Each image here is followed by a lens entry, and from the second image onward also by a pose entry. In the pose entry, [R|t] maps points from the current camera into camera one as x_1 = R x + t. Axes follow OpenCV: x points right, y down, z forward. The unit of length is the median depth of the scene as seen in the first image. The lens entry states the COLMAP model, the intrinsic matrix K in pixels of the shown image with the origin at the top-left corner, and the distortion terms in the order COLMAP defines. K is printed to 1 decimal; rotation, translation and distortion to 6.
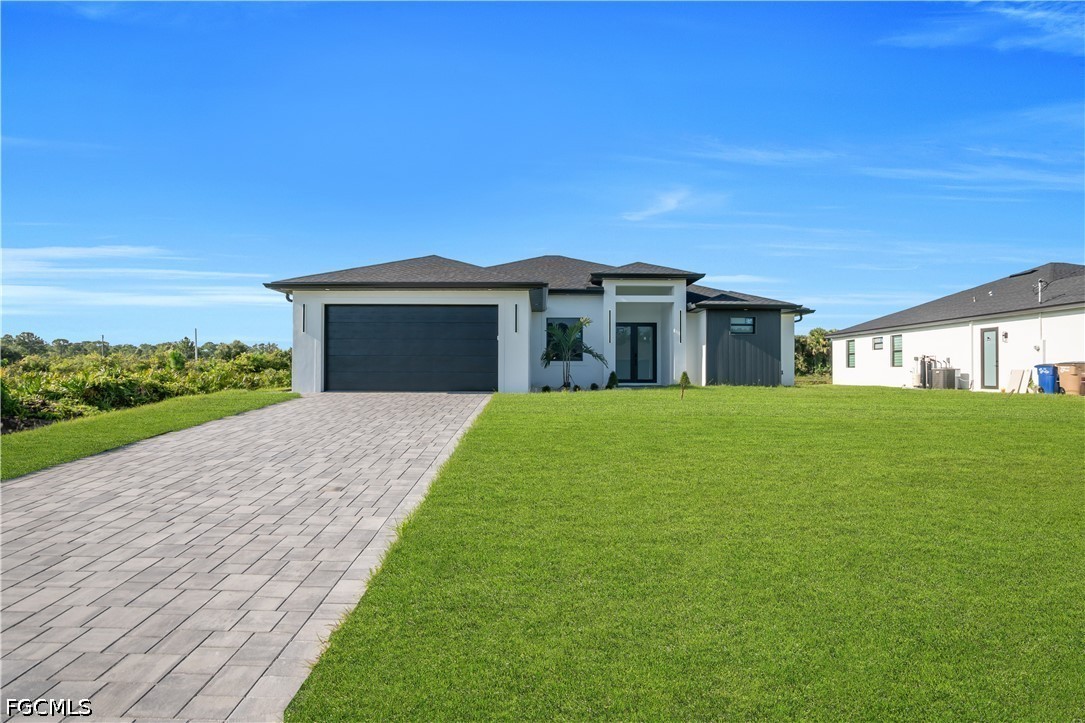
lens RADIAL K [[537.6, 0, 548.5], [0, 537.6, 357.0], [0, 0, 1]] dist [0.029520, 0.000492]
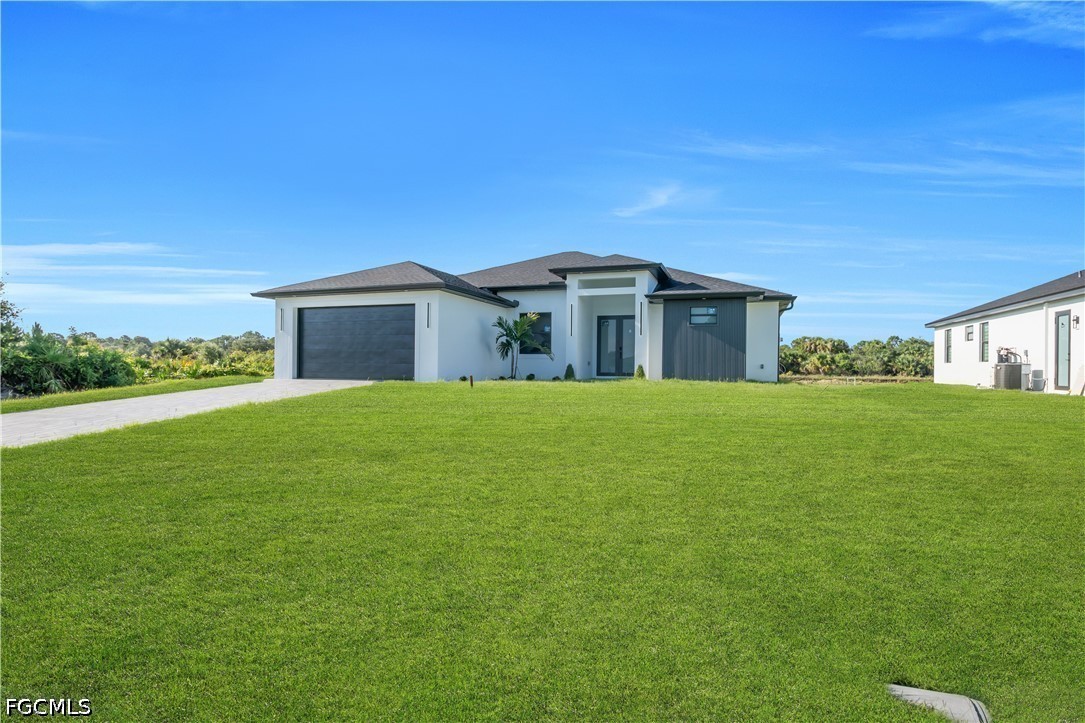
lens RADIAL K [[537.6, 0, 541.9], [0, 537.6, 355.6], [0, 0, 1]] dist [0.029520, 0.000492]
pose [[0.935170, 0.000696, -0.354199, 0.417861], [0.000954, 0.999989, 0.004484, 0.005810], [0.354199, -0.004531, 0.935159, 0.025723]]
